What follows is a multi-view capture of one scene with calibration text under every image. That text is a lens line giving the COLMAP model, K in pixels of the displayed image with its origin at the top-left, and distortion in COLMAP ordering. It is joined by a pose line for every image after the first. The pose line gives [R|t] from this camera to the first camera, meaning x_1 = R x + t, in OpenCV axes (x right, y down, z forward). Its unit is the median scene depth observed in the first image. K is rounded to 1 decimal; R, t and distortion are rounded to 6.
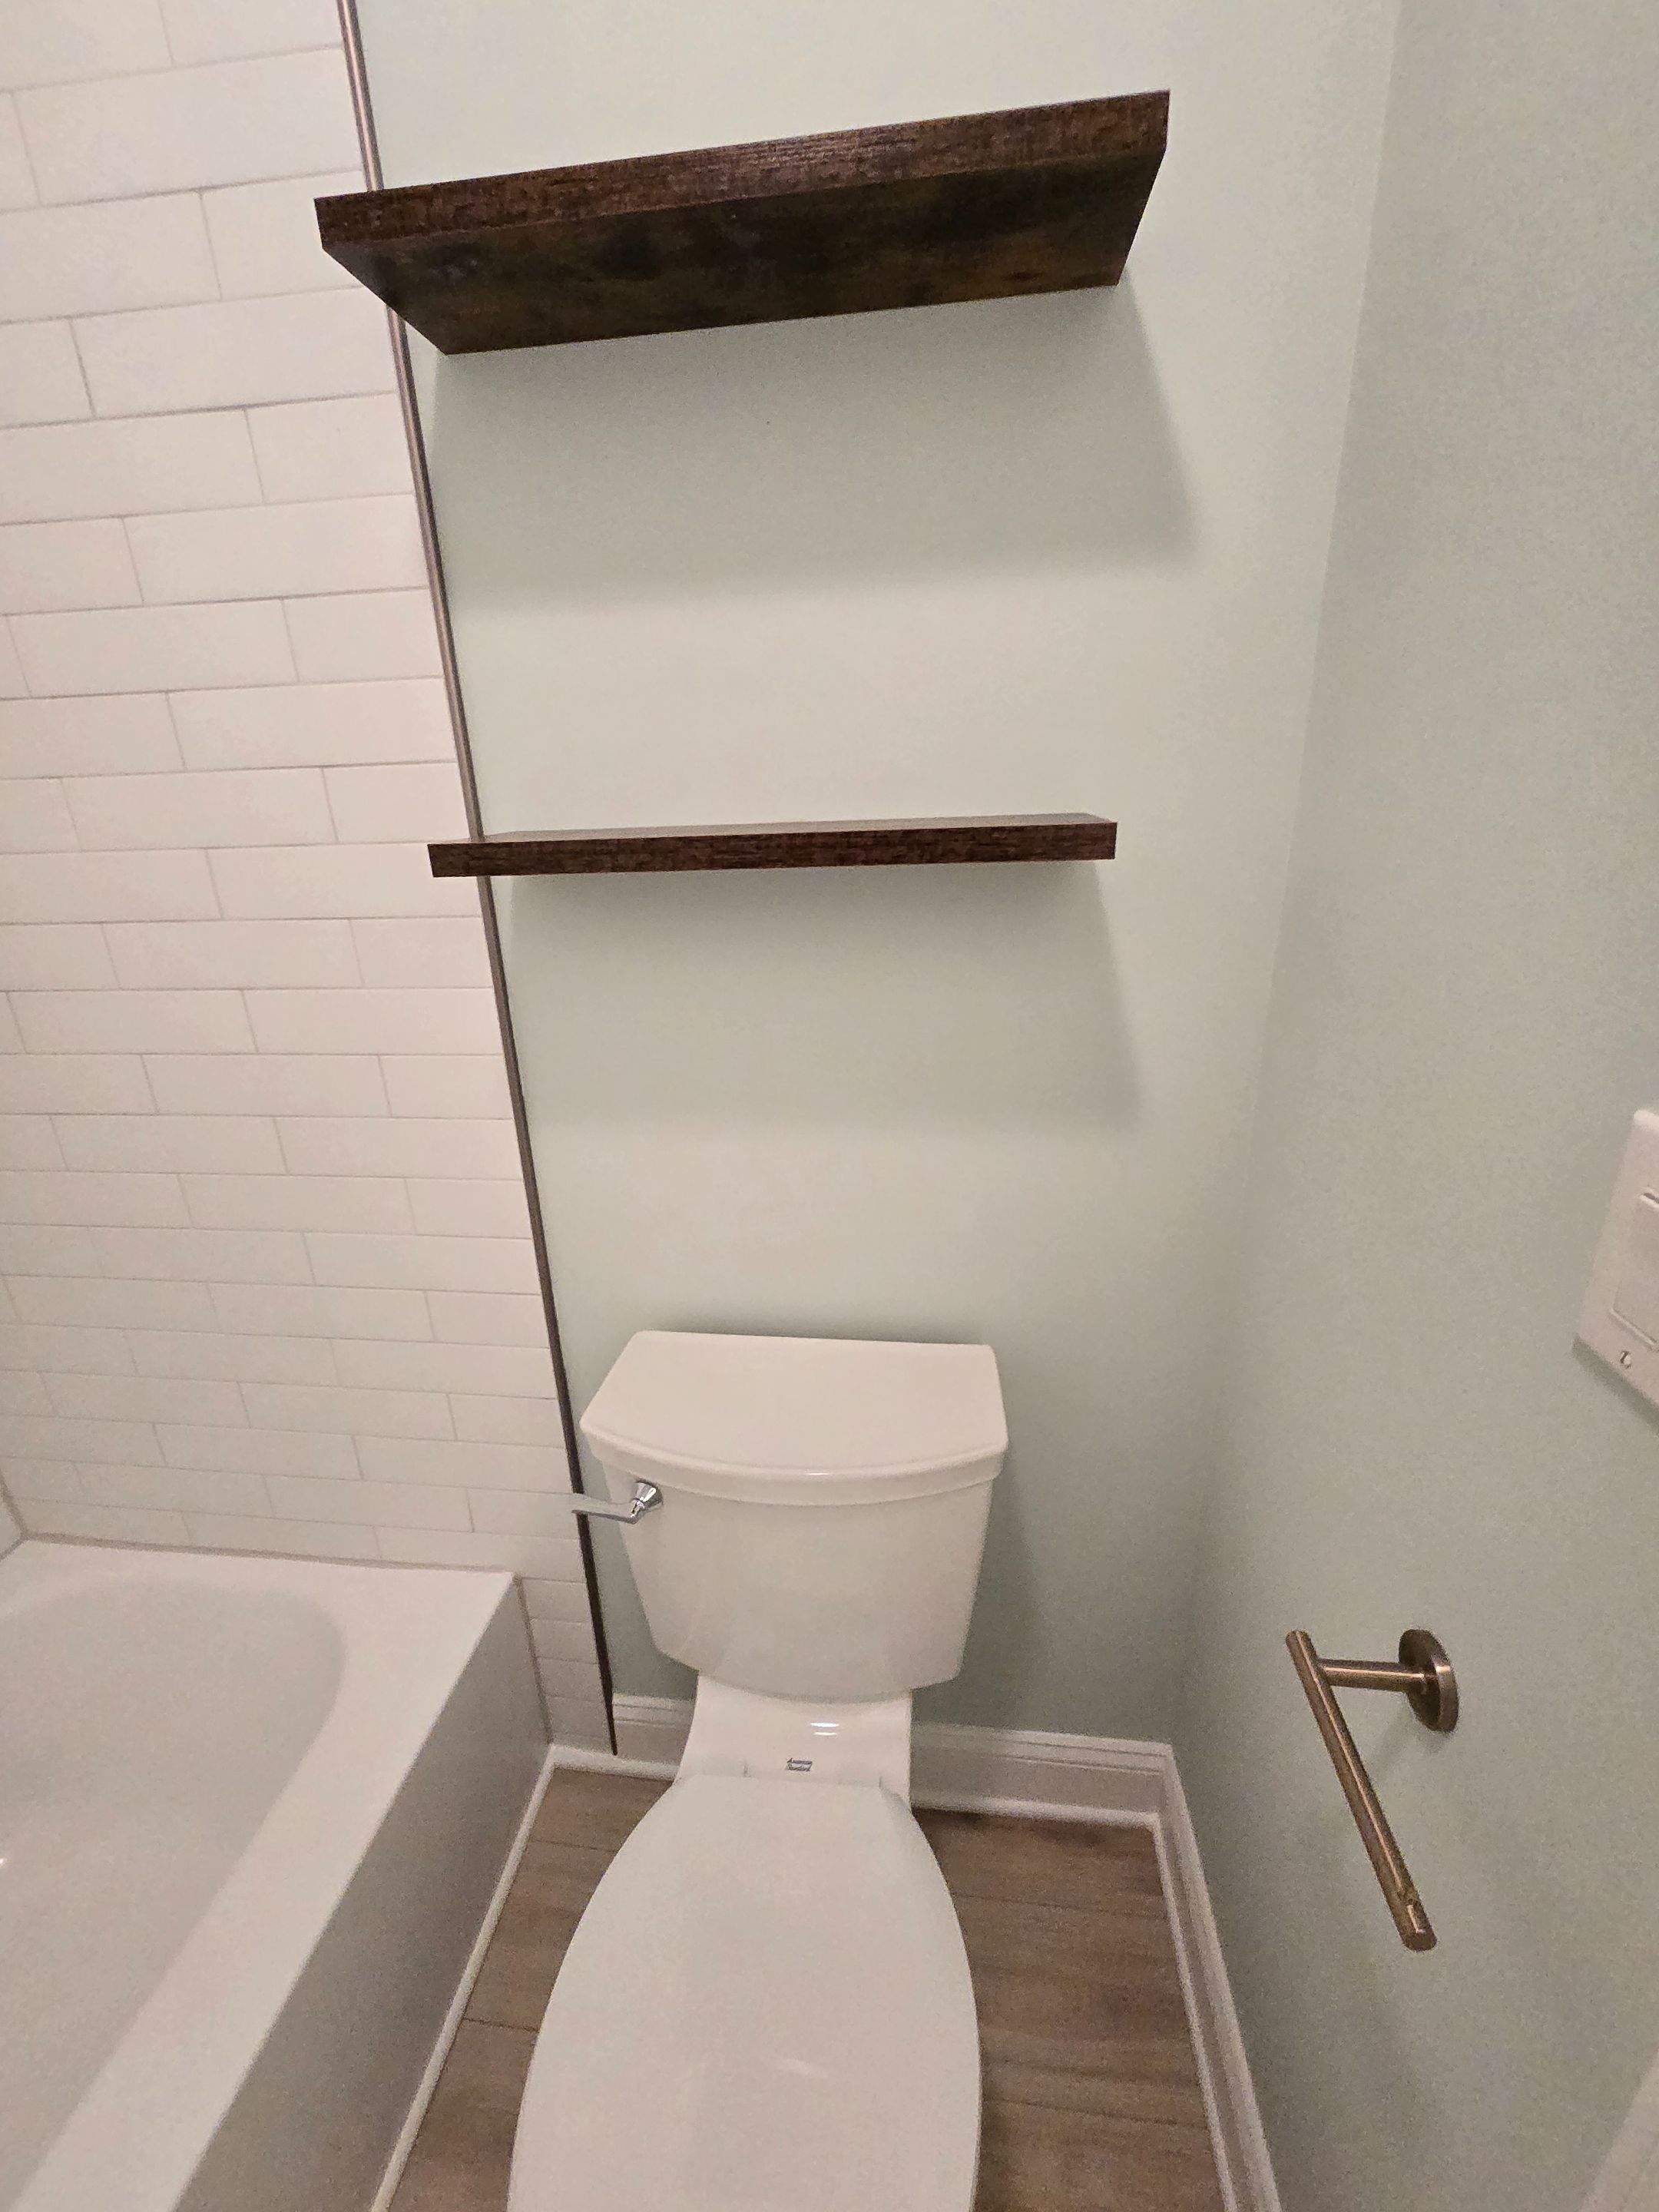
lens RADIAL K [[910.1, 0, 827.6], [0, 910.1, 1132.4], [0, 0, 1]] dist [0.000003, 0.000061]
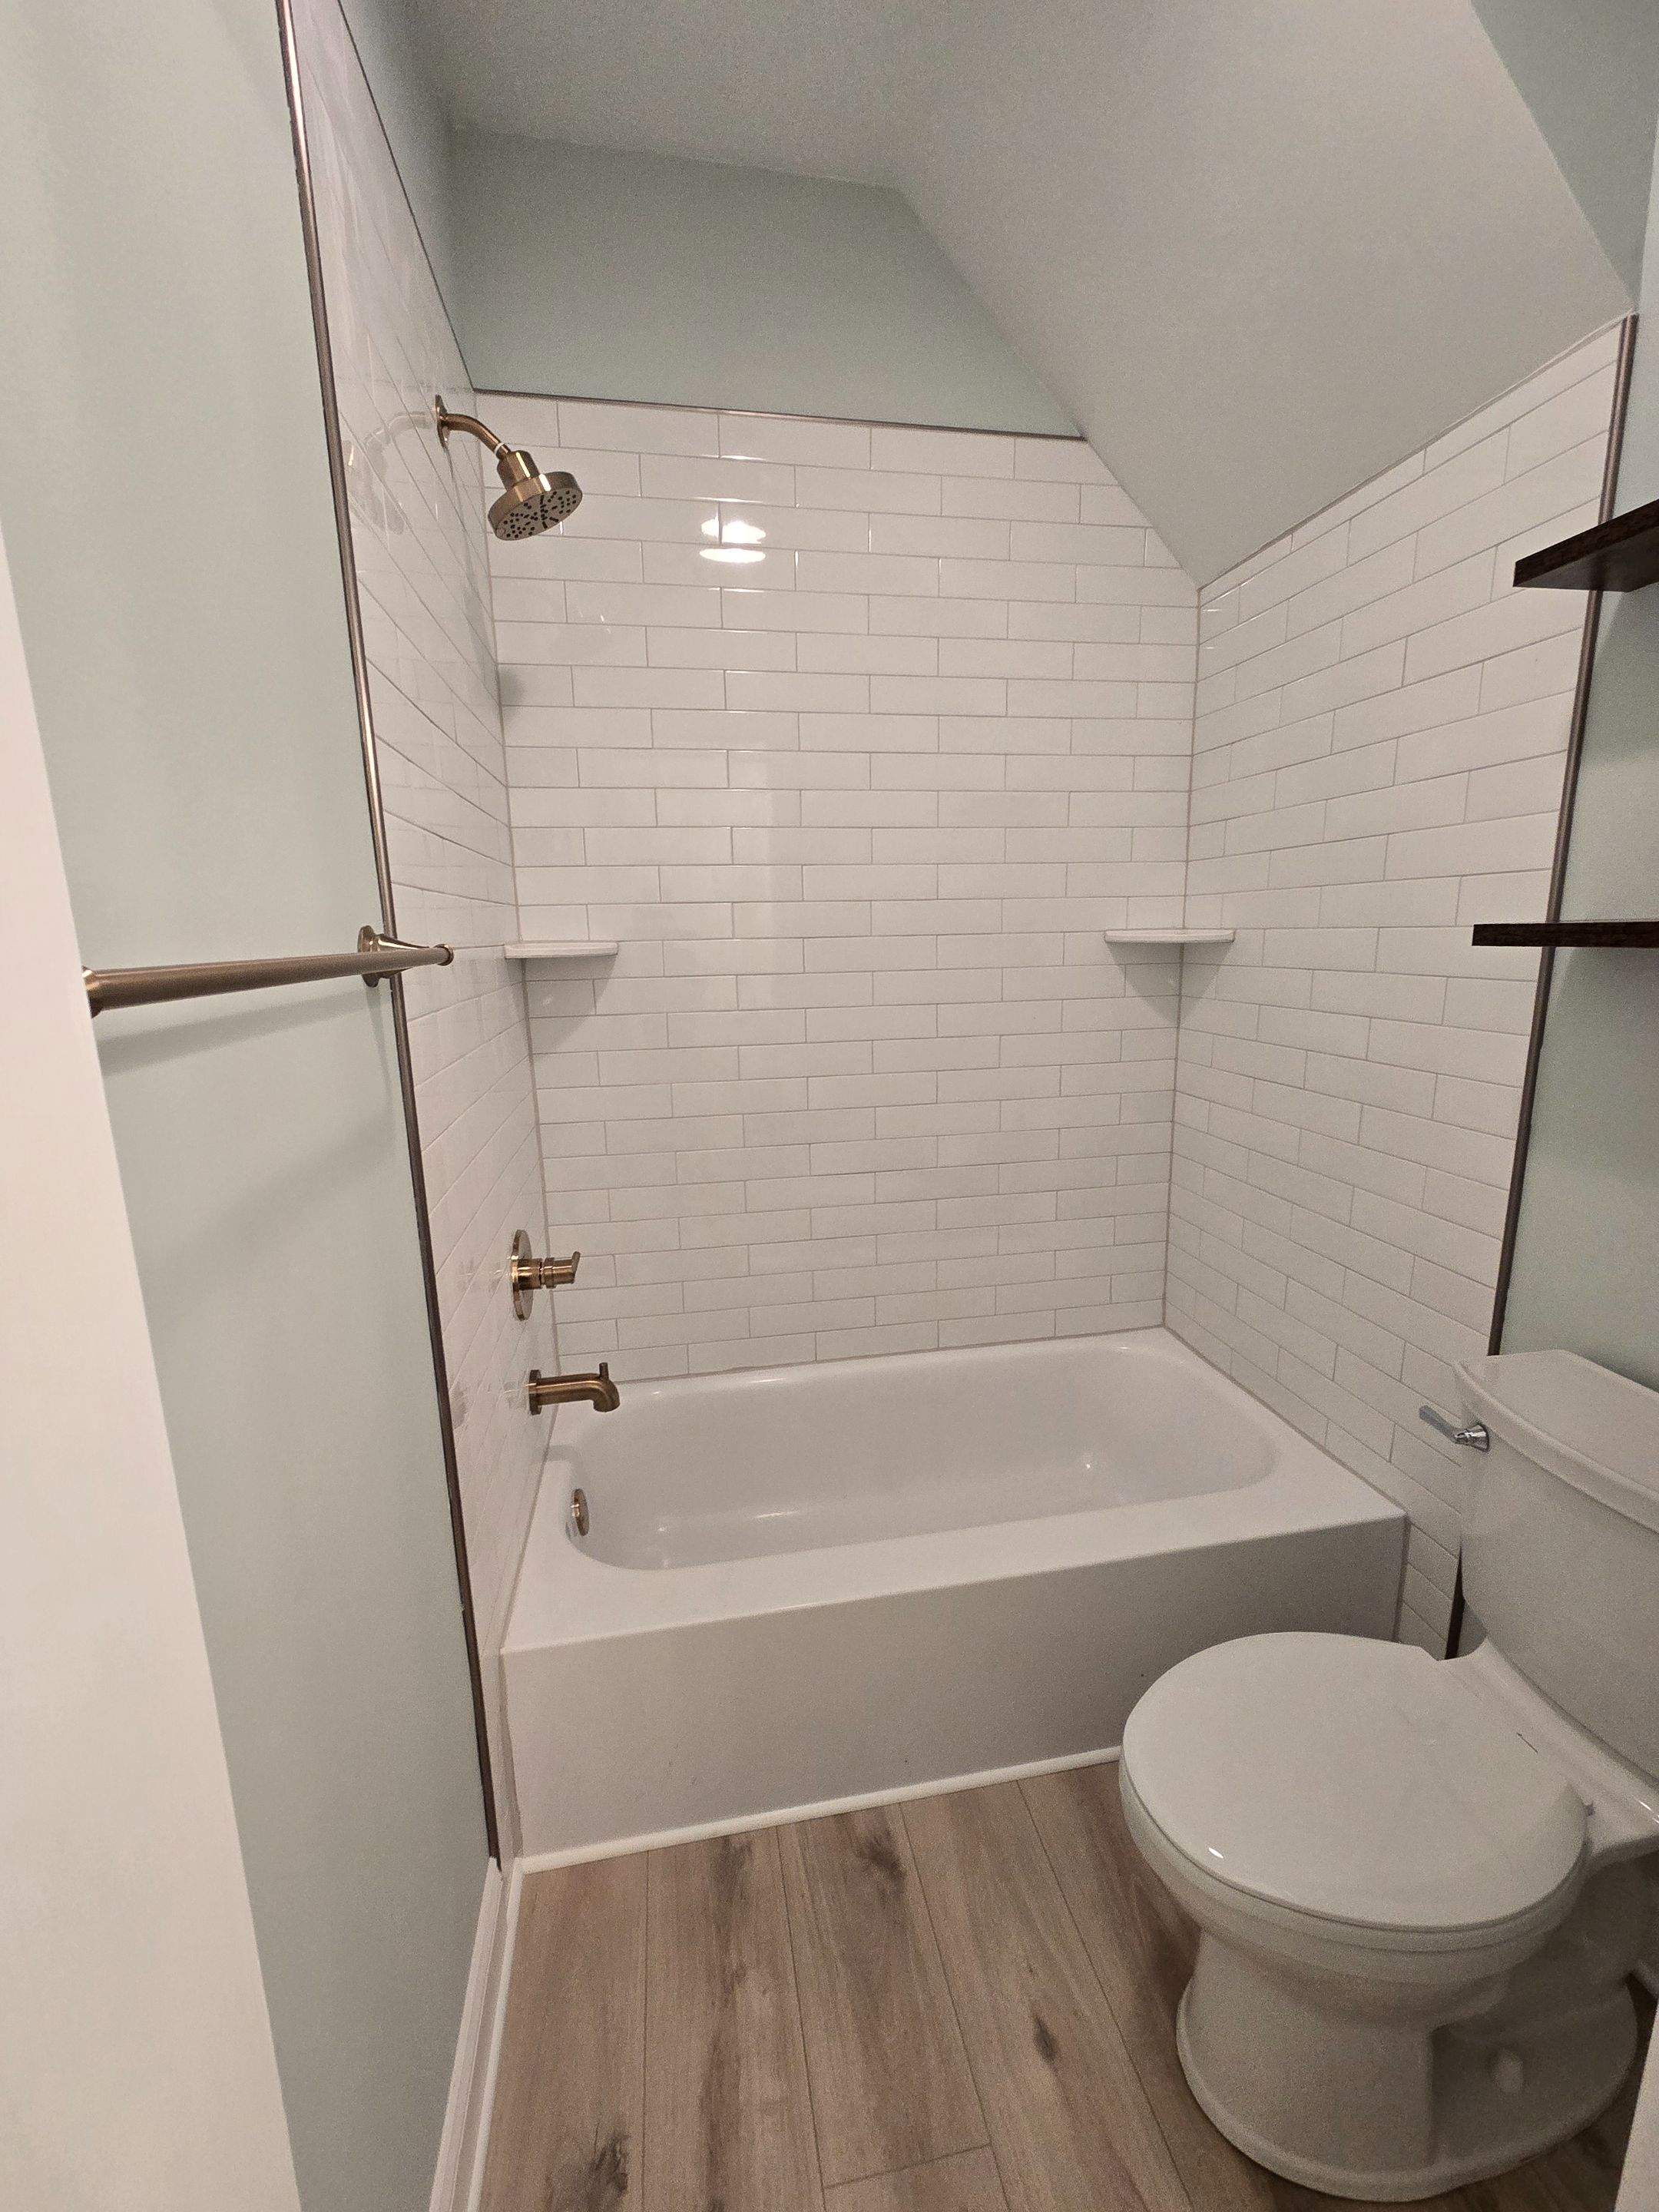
lens RADIAL K [[901.4, 0, 828.3], [0, 901.4, 1114.8], [0, 0, 1]] dist [-0.002162, 0.000367]
pose [[0.295773, 0.211052, -0.931652, 0.610433], [-0.318625, 0.941233, 0.112068, 0.135508], [0.900553, 0.263700, 0.345638, -0.350875]]
